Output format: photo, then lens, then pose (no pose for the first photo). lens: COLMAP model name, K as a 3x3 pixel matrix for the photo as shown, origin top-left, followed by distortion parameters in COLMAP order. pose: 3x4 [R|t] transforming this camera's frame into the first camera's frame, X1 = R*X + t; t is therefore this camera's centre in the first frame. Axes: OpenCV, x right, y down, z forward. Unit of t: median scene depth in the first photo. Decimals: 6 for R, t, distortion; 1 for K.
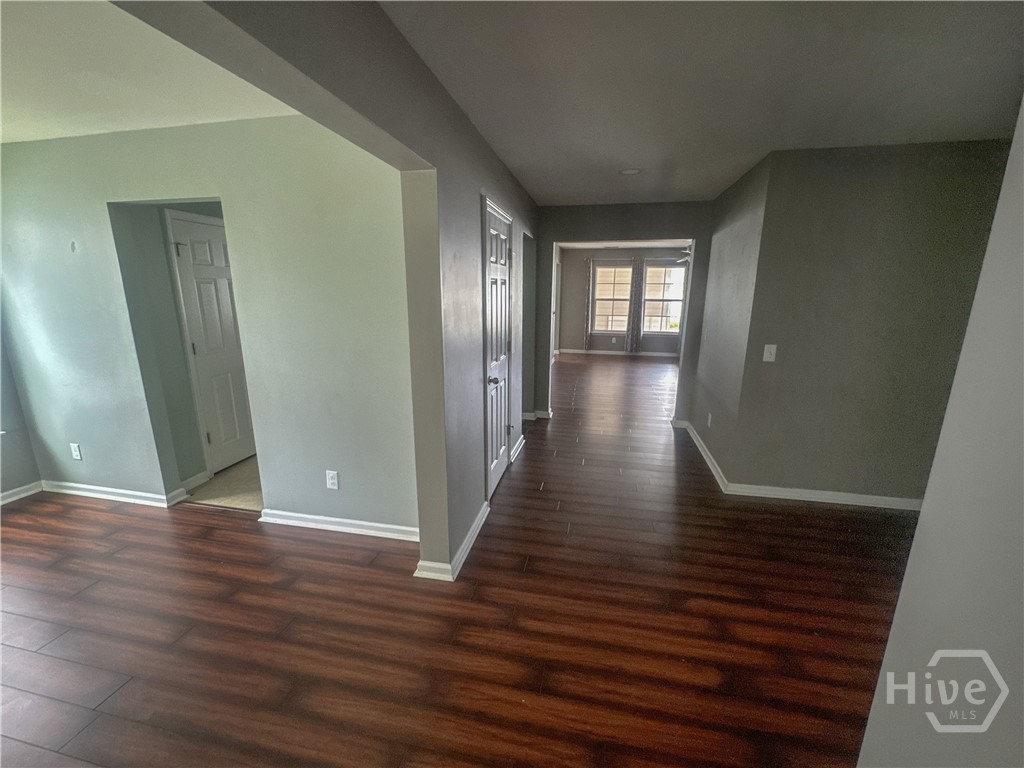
lens RADIAL K [[423.6, 0, 500.8], [0, 423.6, 387.5], [0, 0, 1]] dist [-0.000301, 0.000131]
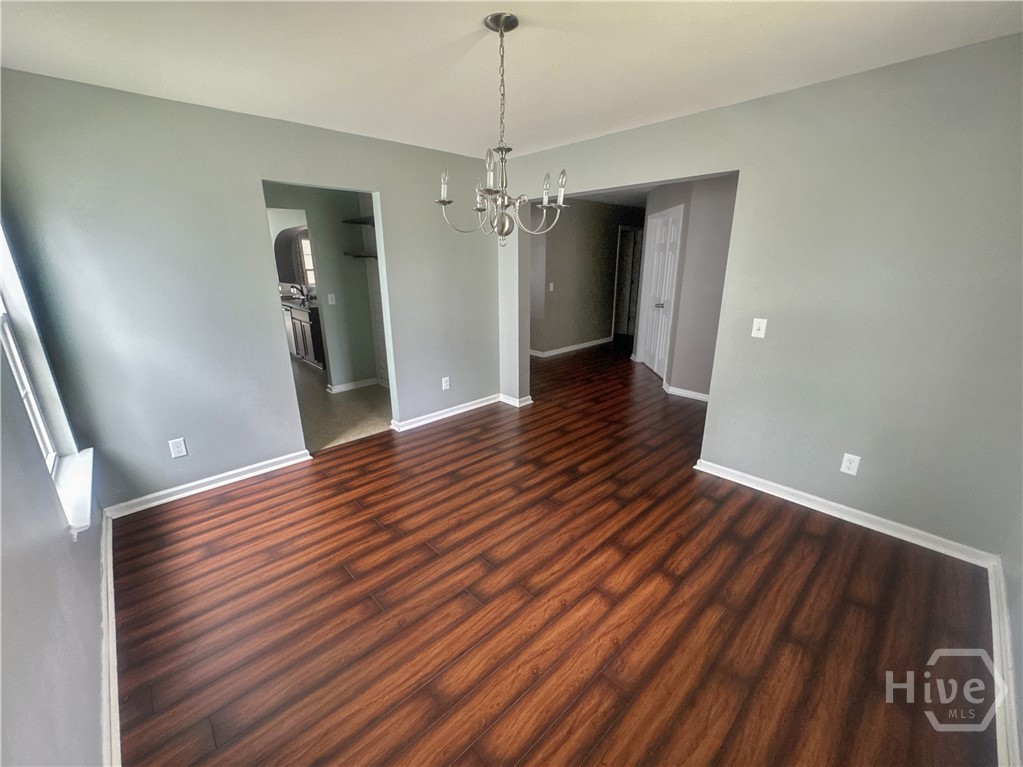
lens RADIAL K [[420.2, 0, 515.9], [0, 420.2, 383.4], [0, 0, 1]] dist [-0.001288, 0.000074]
pose [[0.559069, -0.244214, 0.792339, -1.330111], [0.192087, 0.967788, 0.162756, 0.013040], [-0.806564, 0.061206, 0.587970, -0.109057]]
